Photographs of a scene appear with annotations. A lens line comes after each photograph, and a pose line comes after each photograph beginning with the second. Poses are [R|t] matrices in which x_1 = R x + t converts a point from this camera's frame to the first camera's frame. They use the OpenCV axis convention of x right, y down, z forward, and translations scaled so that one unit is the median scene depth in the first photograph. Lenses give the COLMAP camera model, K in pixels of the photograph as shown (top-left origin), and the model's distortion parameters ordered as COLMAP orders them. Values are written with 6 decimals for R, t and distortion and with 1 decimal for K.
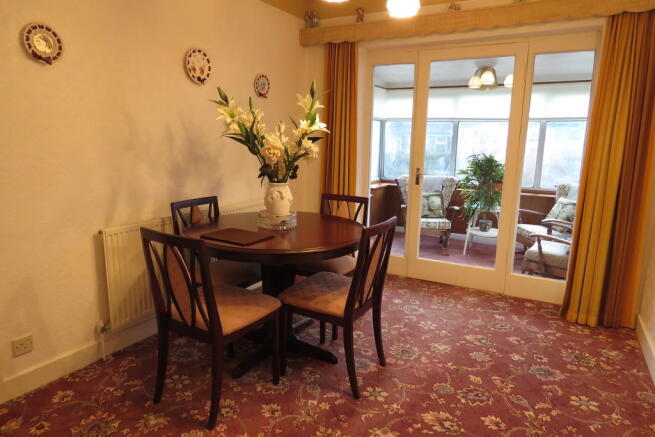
lens RADIAL K [[423.2, 0, 325.2], [0, 423.2, 220.7], [0, 0, 1]] dist [0.002617, -0.000527]
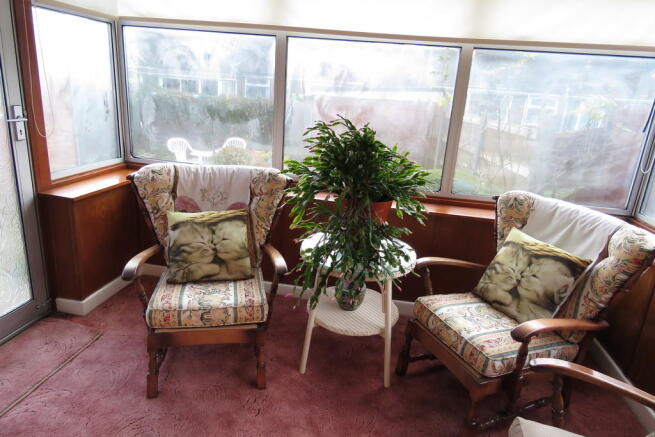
lens RADIAL K [[423.2, 0, 329.4], [0, 423.2, 217.9], [0, 0, 1]] dist [0.002617, -0.000527]
pose [[0.937887, -0.053089, 0.342855, 0.212946], [0.010051, 0.991966, 0.126106, -0.112584], [-0.346795, -0.114827, 0.930886, 0.607843]]
